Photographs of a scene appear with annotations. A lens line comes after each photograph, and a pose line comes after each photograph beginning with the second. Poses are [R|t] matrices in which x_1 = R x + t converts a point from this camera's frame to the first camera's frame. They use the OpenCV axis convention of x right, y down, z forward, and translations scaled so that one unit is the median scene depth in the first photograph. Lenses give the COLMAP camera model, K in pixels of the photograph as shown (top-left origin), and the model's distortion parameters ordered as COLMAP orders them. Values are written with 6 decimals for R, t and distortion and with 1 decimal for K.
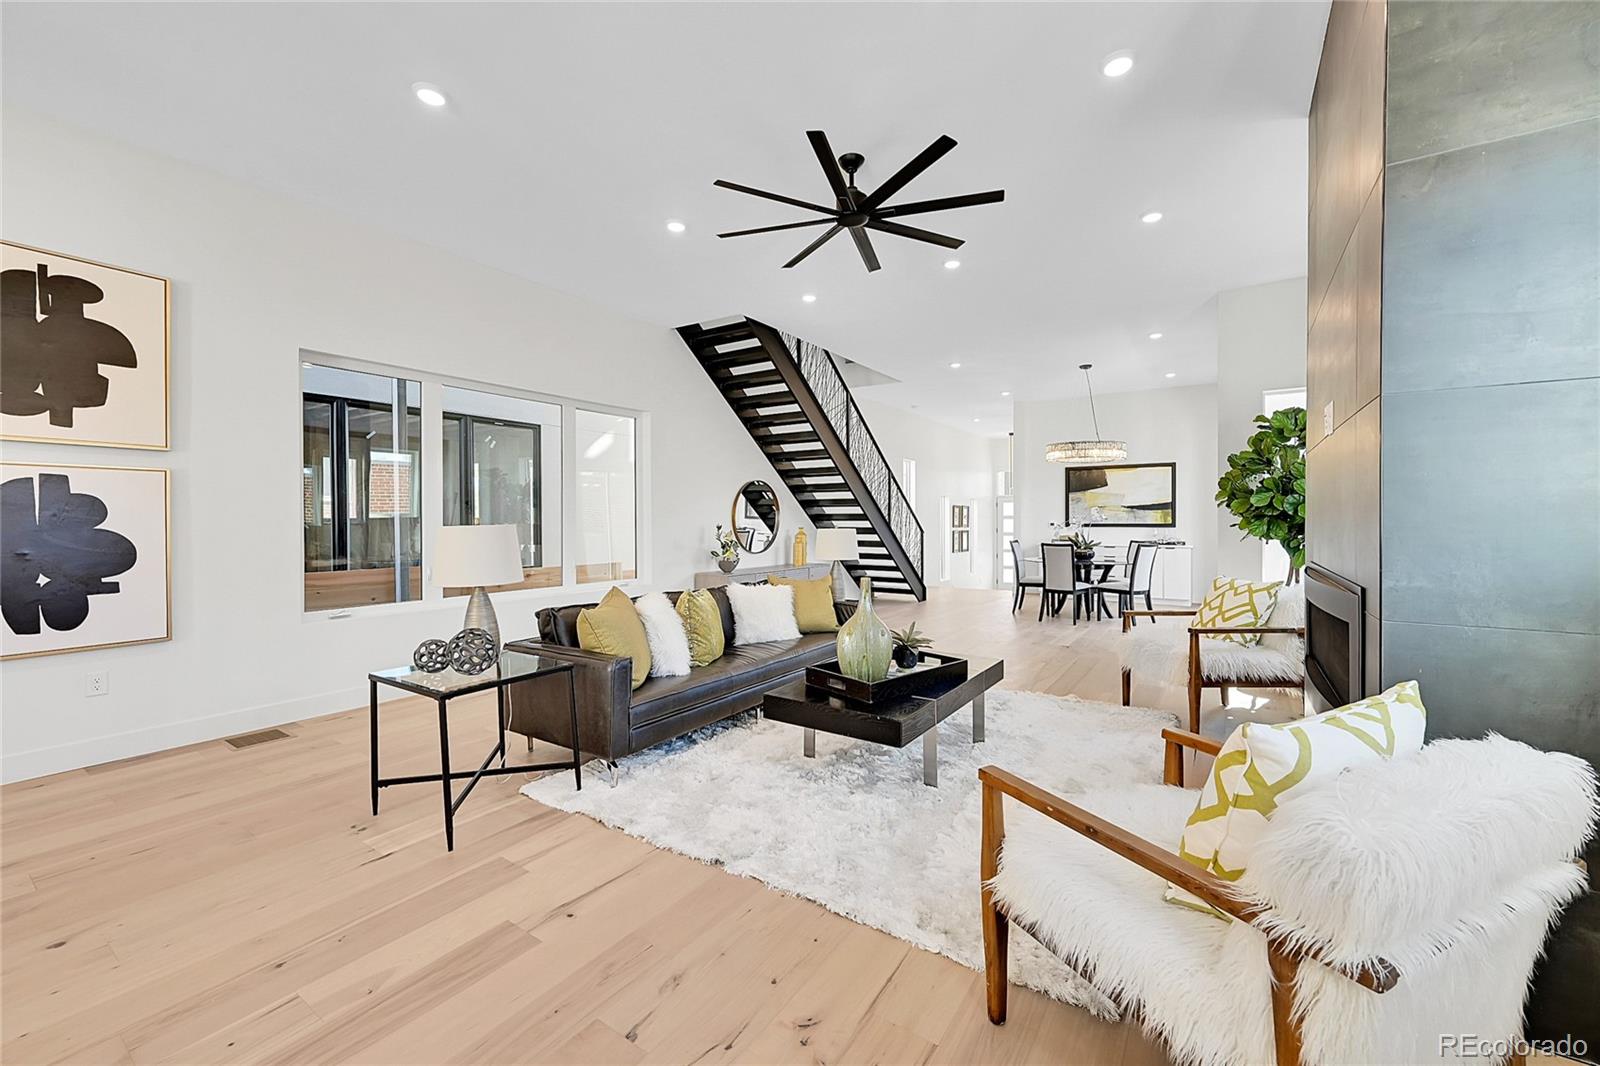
lens RADIAL K [[653.0, 0, 801.8], [0, 653.0, 524.0], [0, 0, 1]] dist [0.002134, 0.000031]
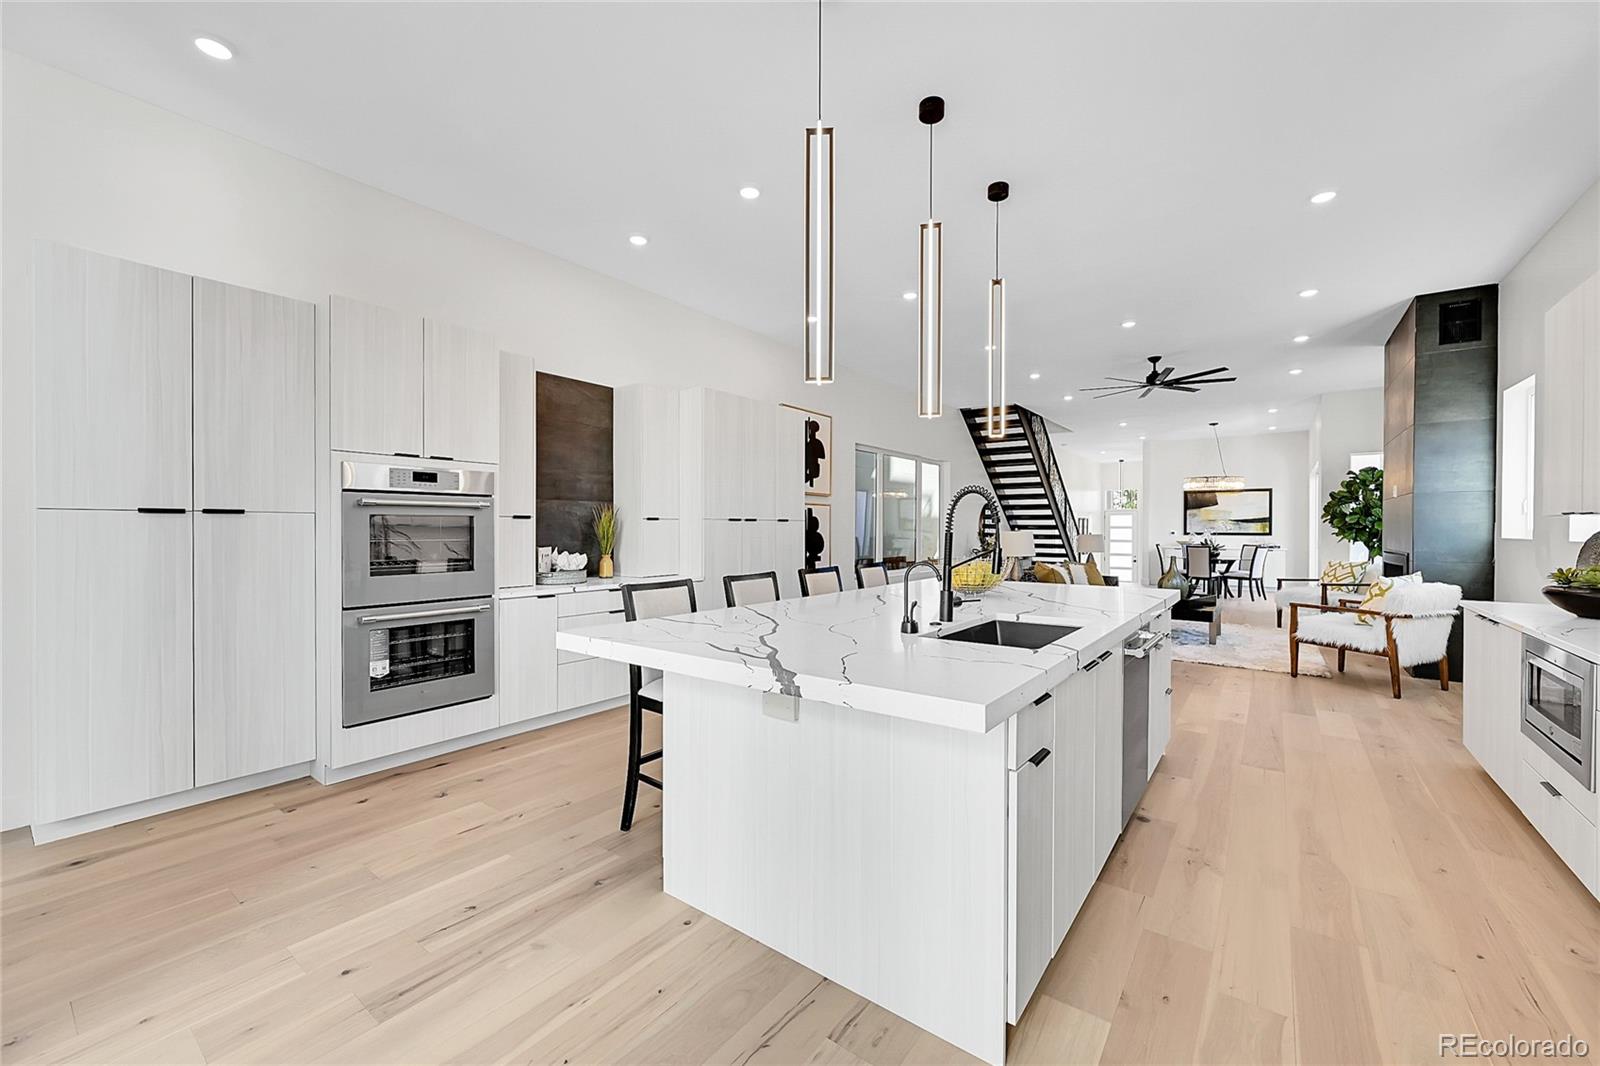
lens RADIAL K [[643.1, 0, 801.2], [0, 643.1, 530.1], [0, 0, 1]] dist [0.002470, 0.000003]
pose [[0.998396, 0.005017, -0.056391, -0.893955], [-0.005192, 0.999982, -0.002963, 0.007525], [0.056375, 0.003251, 0.998404, -1.074442]]
